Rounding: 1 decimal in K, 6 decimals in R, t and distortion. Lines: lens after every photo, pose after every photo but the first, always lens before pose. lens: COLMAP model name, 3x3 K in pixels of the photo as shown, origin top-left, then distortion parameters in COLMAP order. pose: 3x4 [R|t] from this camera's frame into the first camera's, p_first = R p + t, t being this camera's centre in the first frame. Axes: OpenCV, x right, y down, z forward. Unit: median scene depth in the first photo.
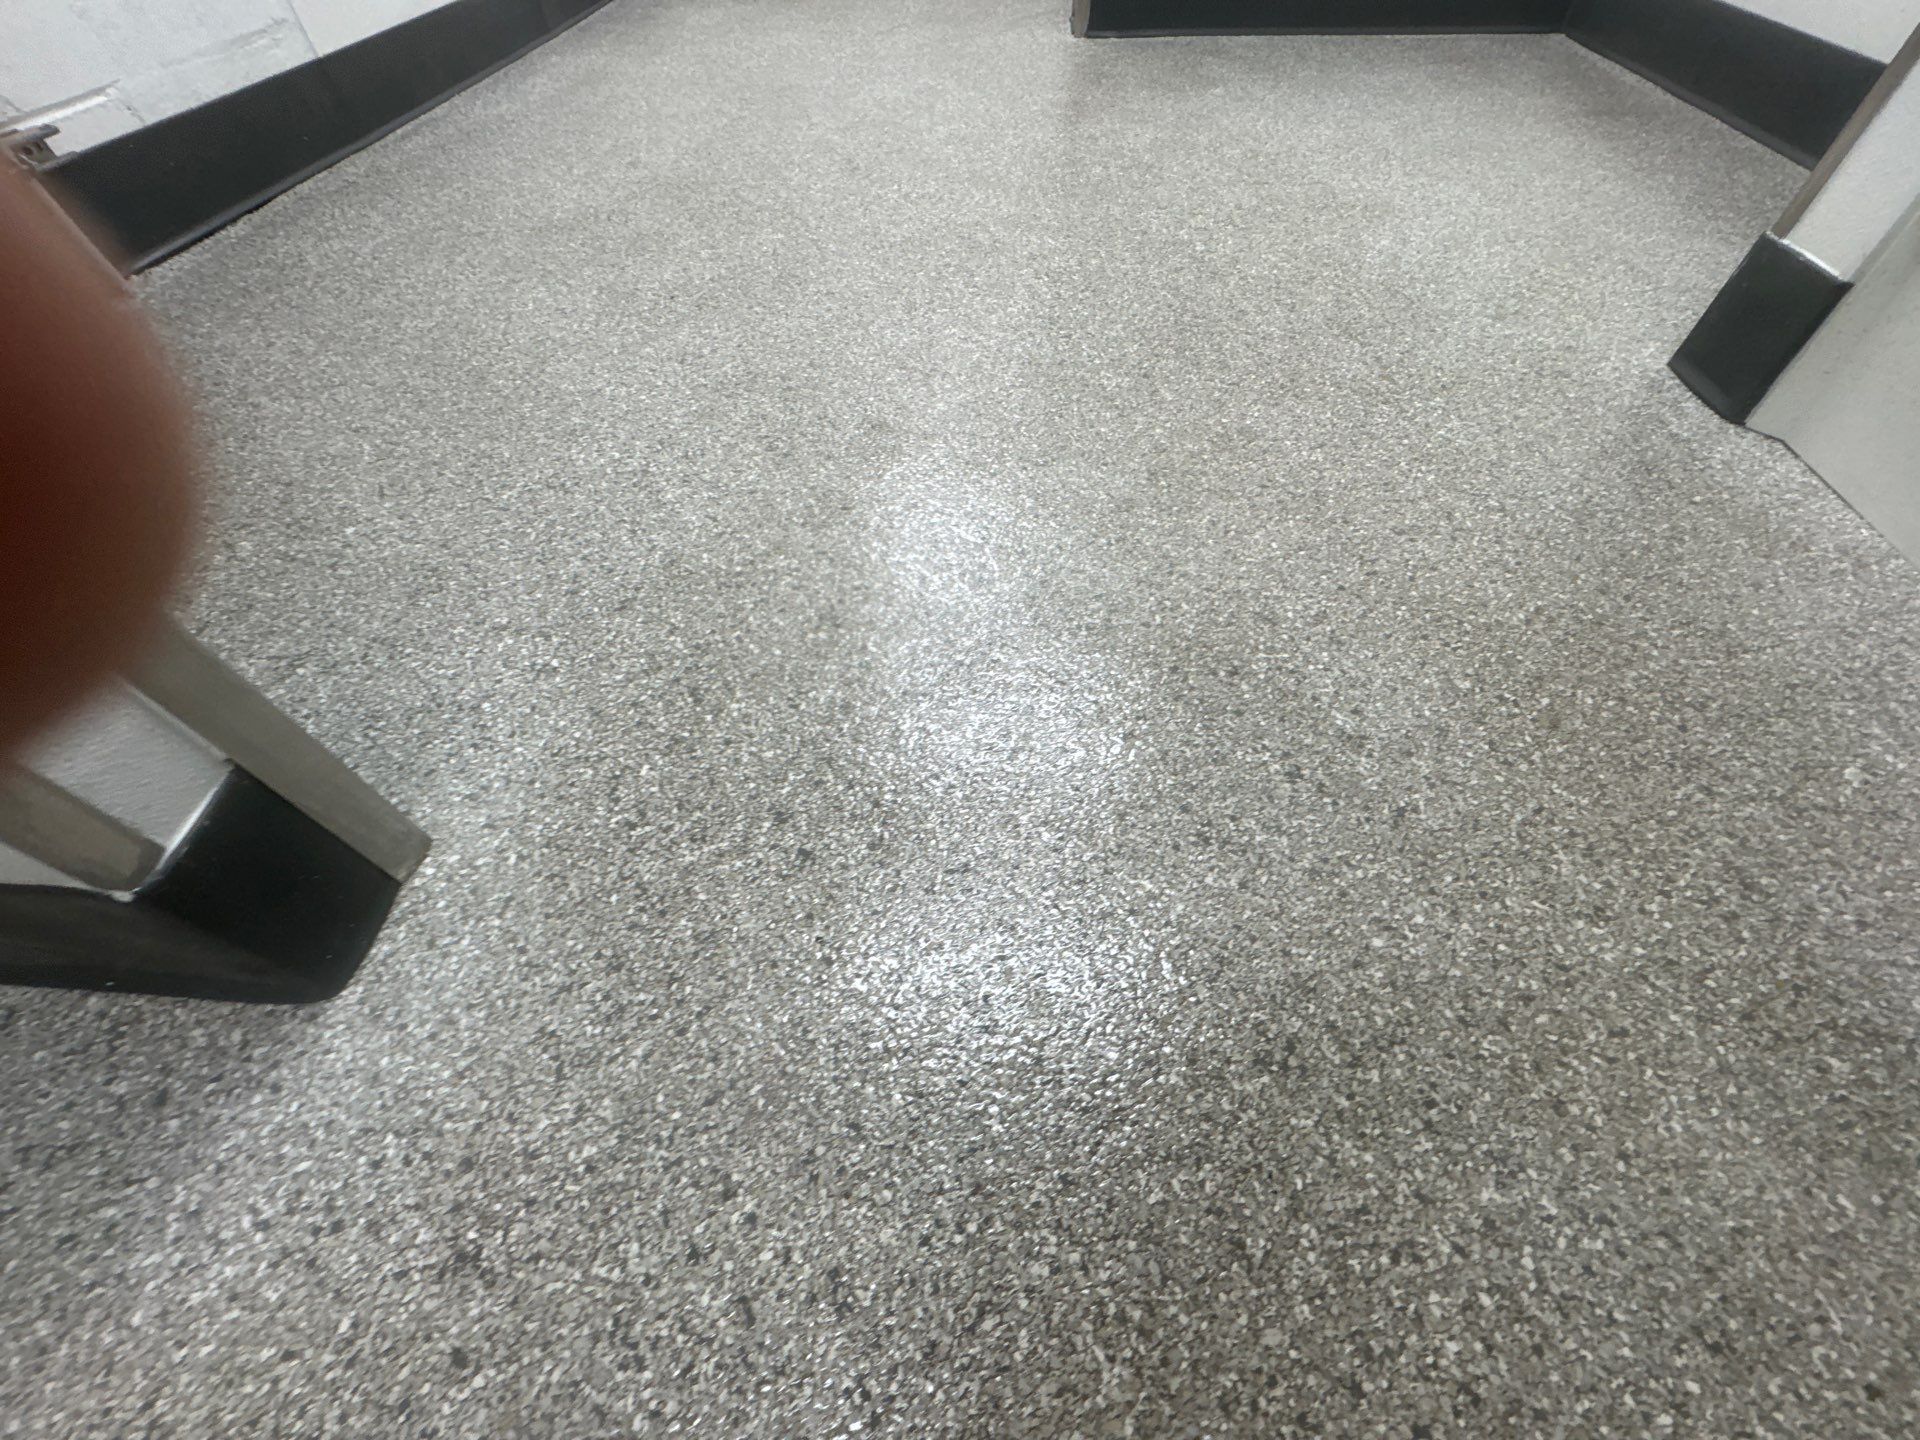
lens RADIAL K [[762.5, 0, 960.0], [0, 762.5, 720.0], [0, 0, 1]] dist [-0.003089, 0.000347]
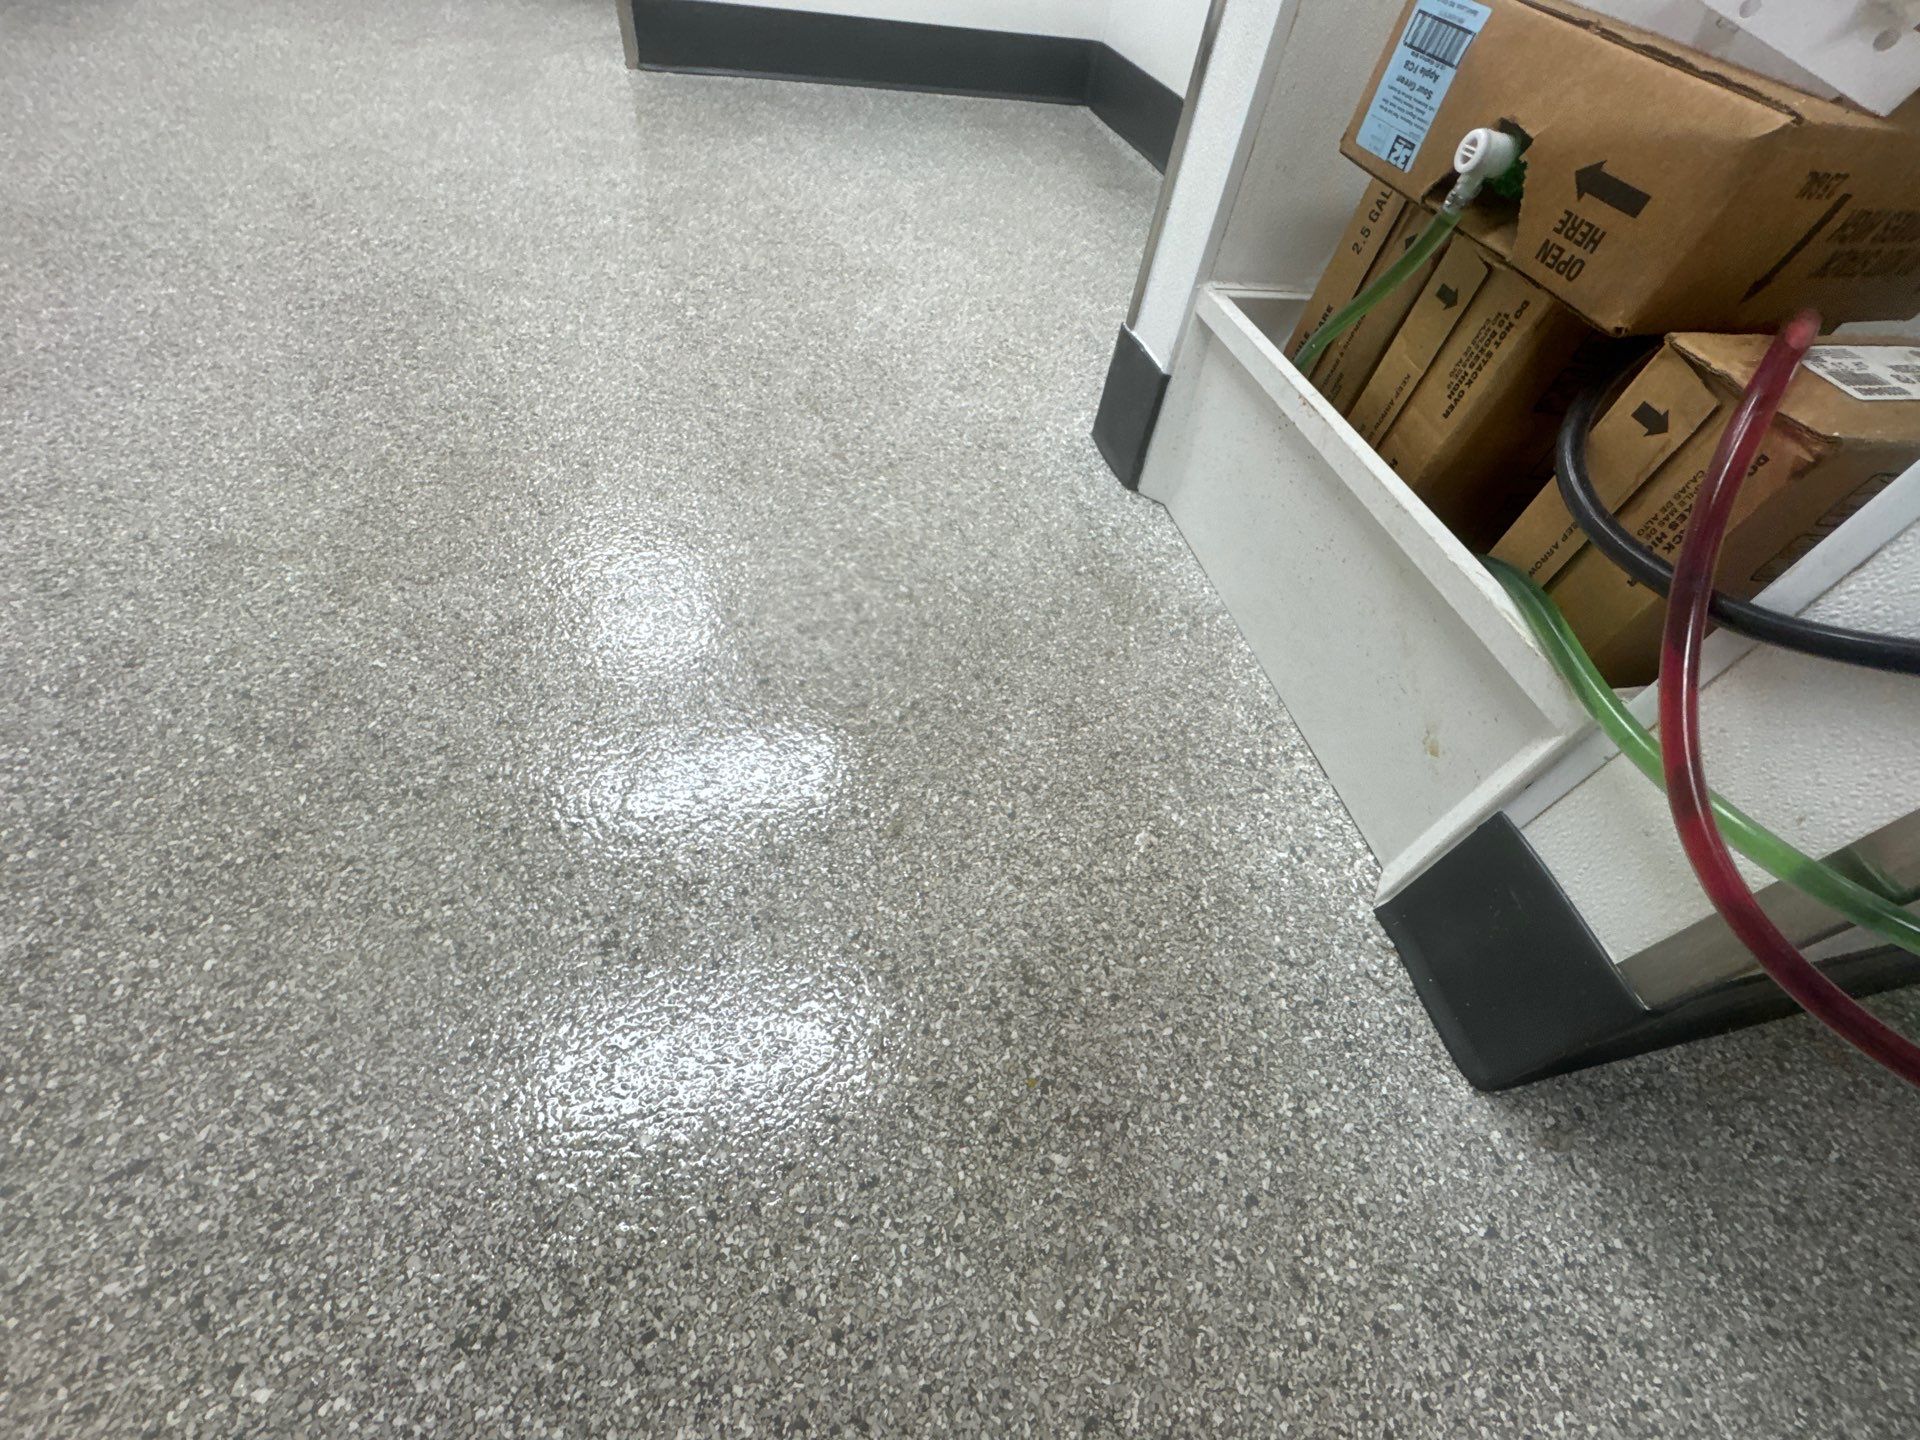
lens RADIAL K [[762.5, 0, 960.0], [0, 762.5, 720.0], [0, 0, 1]] dist [-0.003089, 0.000347]
pose [[0.952799, -0.135616, 0.271629, 0.647416], [0.138663, 0.990307, 0.008039, -0.148612], [-0.270086, 0.030005, 0.962369, -0.008022]]
